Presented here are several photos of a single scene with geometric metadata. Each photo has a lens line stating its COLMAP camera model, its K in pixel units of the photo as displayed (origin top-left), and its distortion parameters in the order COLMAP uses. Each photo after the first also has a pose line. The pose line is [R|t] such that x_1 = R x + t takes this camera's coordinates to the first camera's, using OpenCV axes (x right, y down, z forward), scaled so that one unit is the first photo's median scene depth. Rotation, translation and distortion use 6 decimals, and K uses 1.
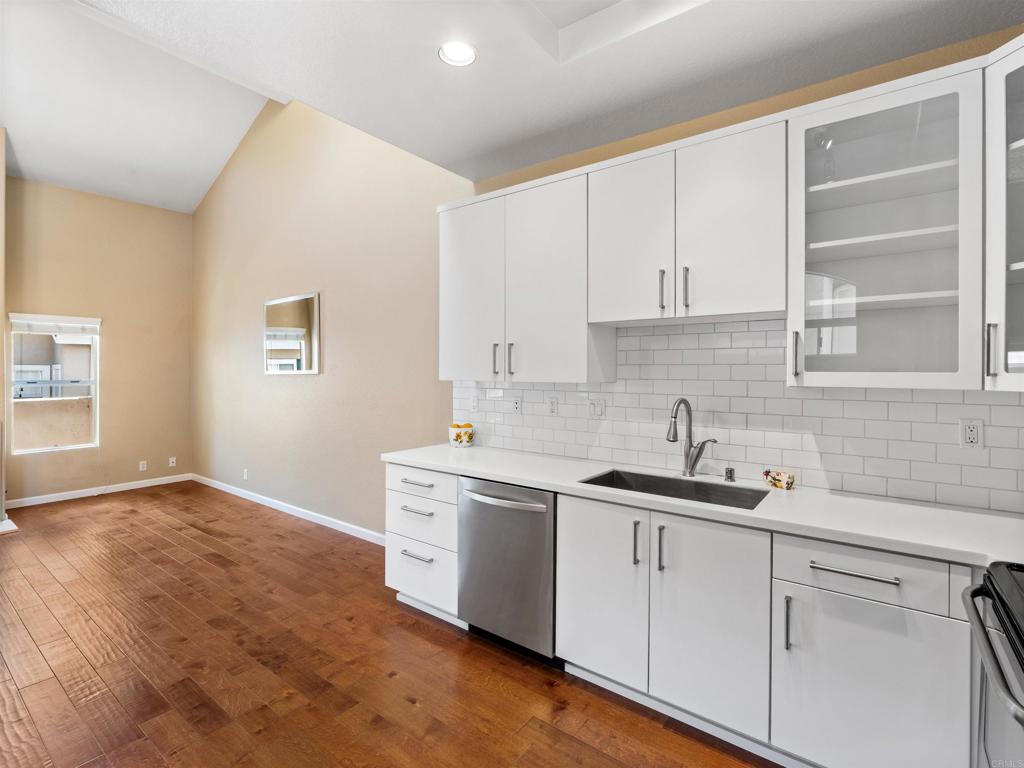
lens RADIAL K [[488.2, 0, 513.5], [0, 488.2, 373.5], [0, 0, 1]] dist [-0.014442, 0.000851]
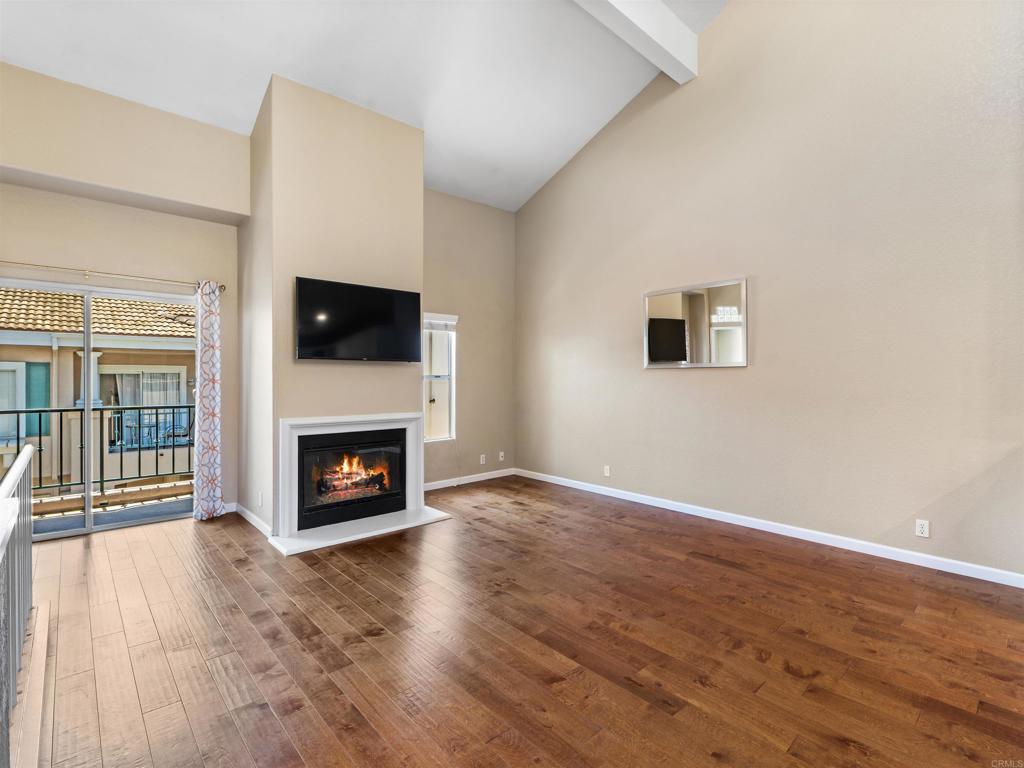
lens RADIAL K [[488.2, 0, 510.8], [0, 488.2, 381.5], [0, 0, 1]] dist [-0.014442, 0.000851]
pose [[0.981342, 0.003594, -0.192238, -0.591837], [-0.002205, 0.999970, 0.007437, 0.020851], [0.192259, -0.006874, 0.981320, -0.005411]]
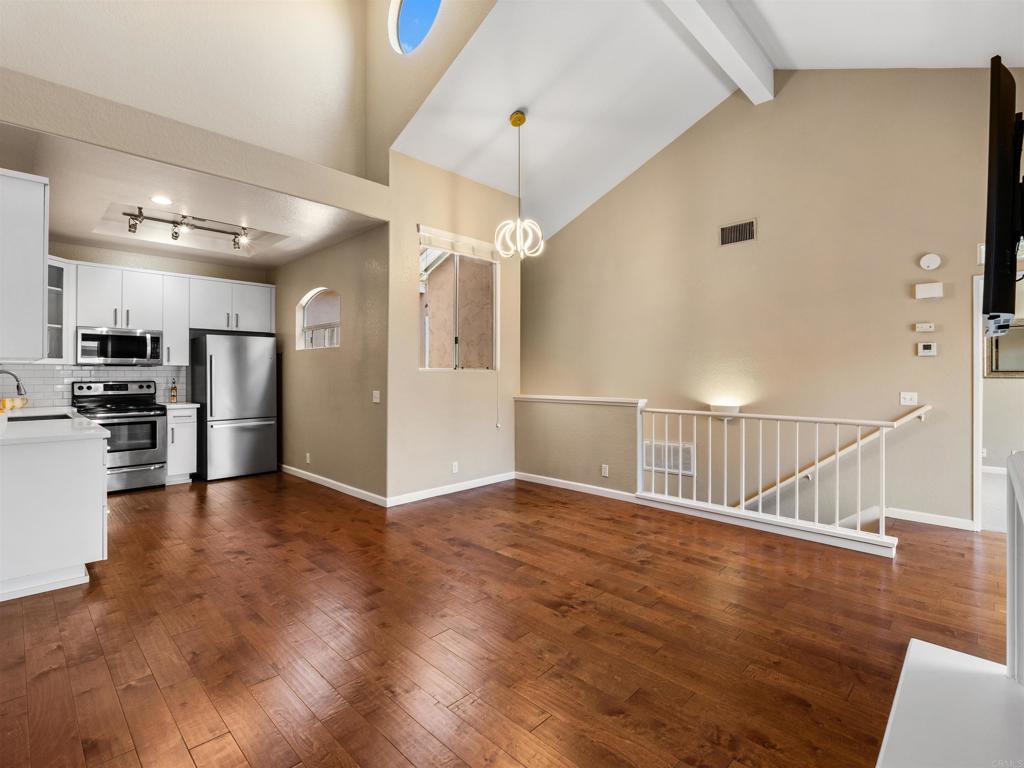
lens RADIAL K [[488.2, 0, 512.5], [0, 488.2, 379.2], [0, 0, 1]] dist [-0.014442, 0.000851]
pose [[-0.992274, -0.004115, 0.123996, -0.721907], [-0.001837, 0.999828, 0.018474, 0.017773], [-0.124051, 0.018103, -0.992111, 1.111246]]
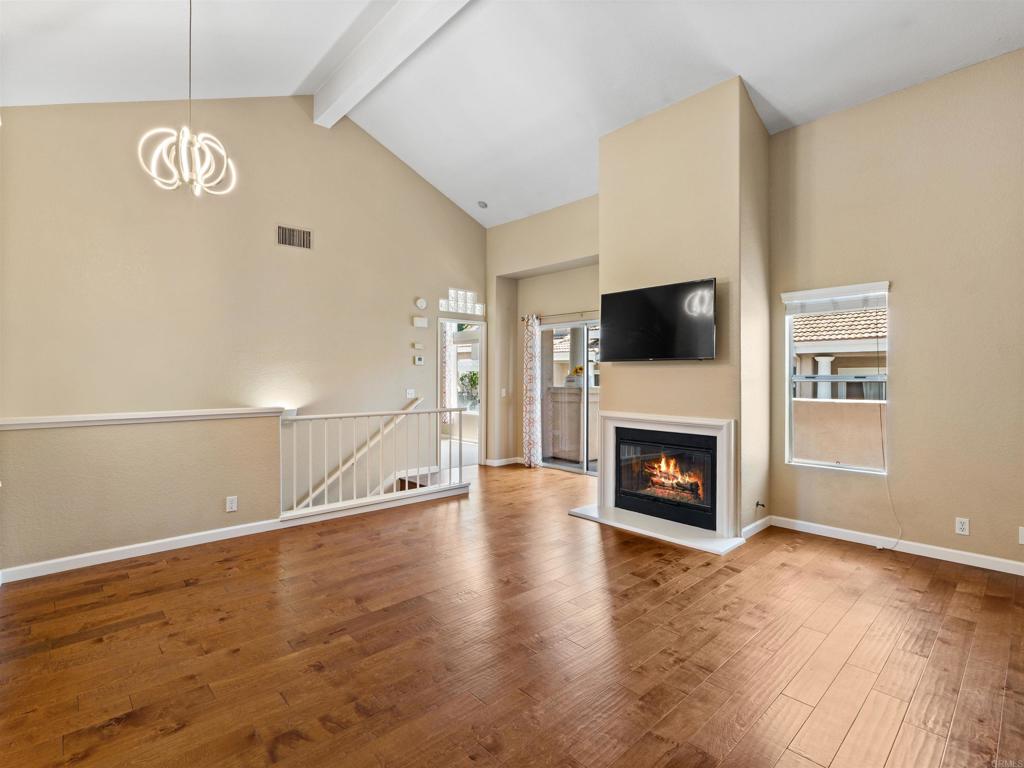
lens RADIAL K [[488.2, 0, 505.6], [0, 488.2, 392.2], [0, 0, 1]] dist [-0.014442, 0.000851]
pose [[-0.182139, 0.028358, -0.982864, -0.128777], [-0.007514, 0.999515, 0.030231, 0.021757], [0.983244, 0.012891, -0.181838, 0.663939]]
